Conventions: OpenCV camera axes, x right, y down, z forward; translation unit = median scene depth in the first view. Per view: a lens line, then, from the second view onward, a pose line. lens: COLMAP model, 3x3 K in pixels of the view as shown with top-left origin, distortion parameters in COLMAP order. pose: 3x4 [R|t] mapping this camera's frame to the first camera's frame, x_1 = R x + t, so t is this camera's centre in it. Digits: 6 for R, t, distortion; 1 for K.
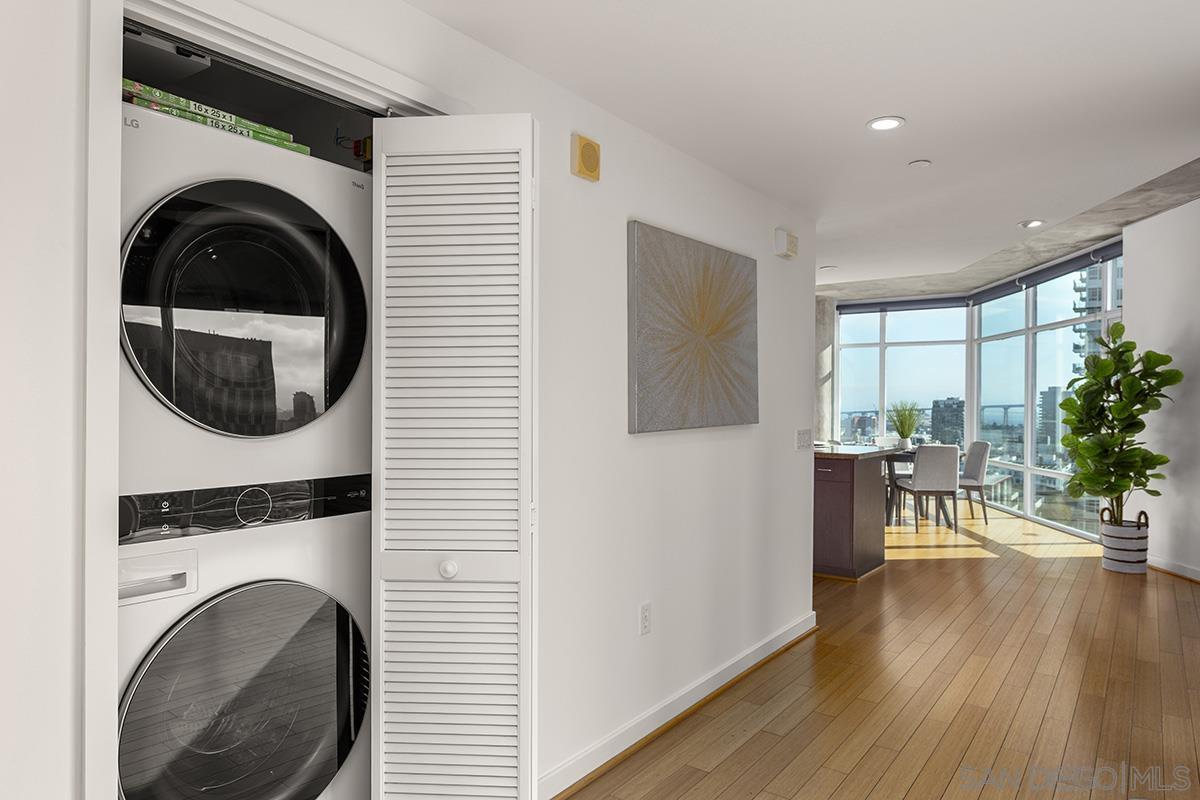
lens RADIAL K [[740.0, 0, 600.0], [0, 740.0, 400.0], [0, 0, 1]] dist [-0.000603, 0.000100]
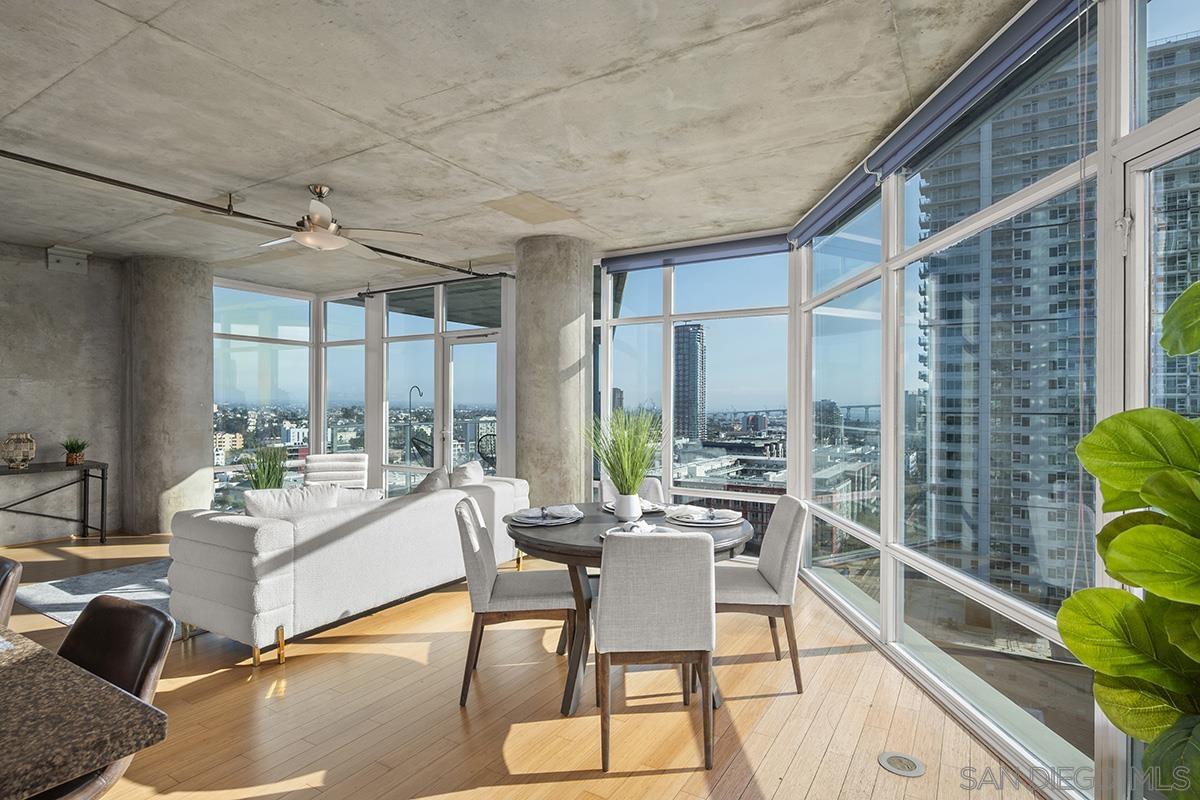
lens RADIAL K [[617.7, 0, 599.7], [0, 617.7, 404.7], [0, 0, 1]] dist [-0.003670, 0.000860]
pose [[0.995624, -0.004042, 0.093366, 0.286801], [0.003681, 0.999985, 0.004046, -0.003100], [-0.093381, -0.003684, 0.995624, 0.499992]]
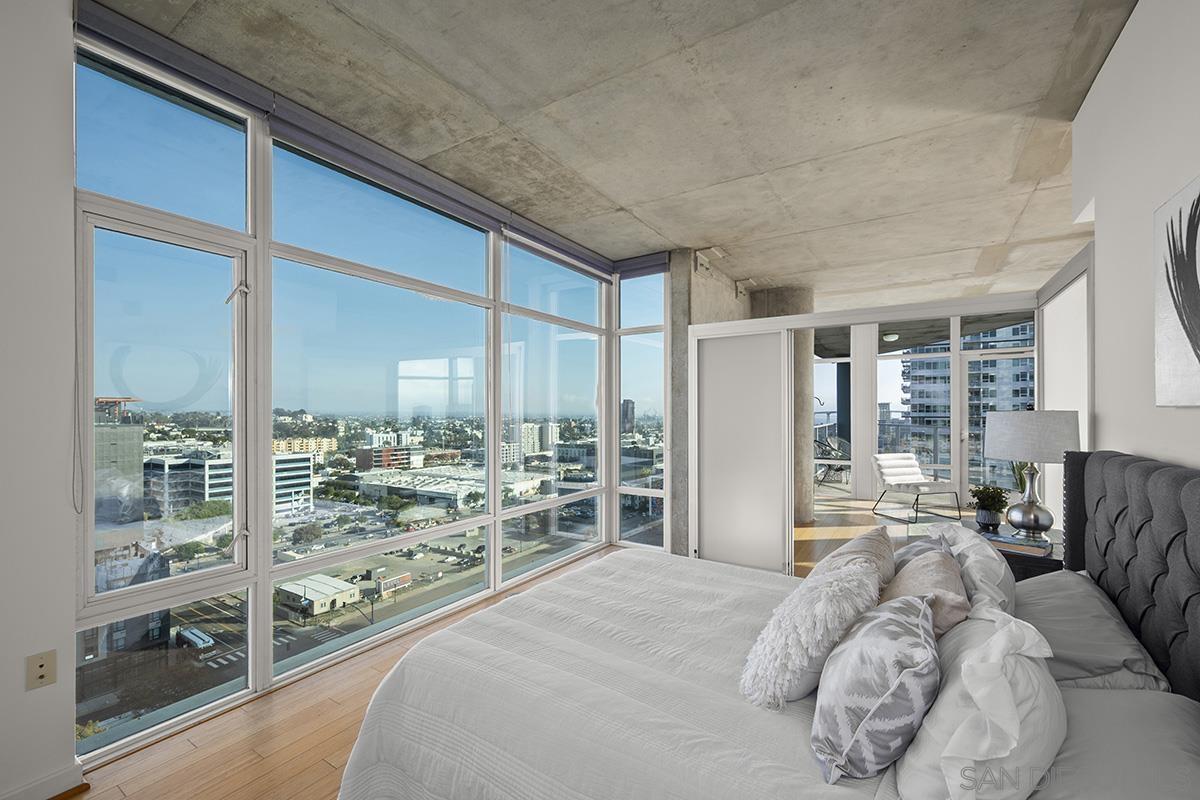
lens RADIAL K [[492.0, 0, 601.6], [0, 492.0, 411.3], [0, 0, 1]] dist [0.000954, -0.000105]
pose [[0.997385, -0.012139, 0.071251, -0.351832], [0.012158, 0.999926, 0.000160, -0.007344], [-0.071248, 0.000707, 0.997458, 0.590438]]
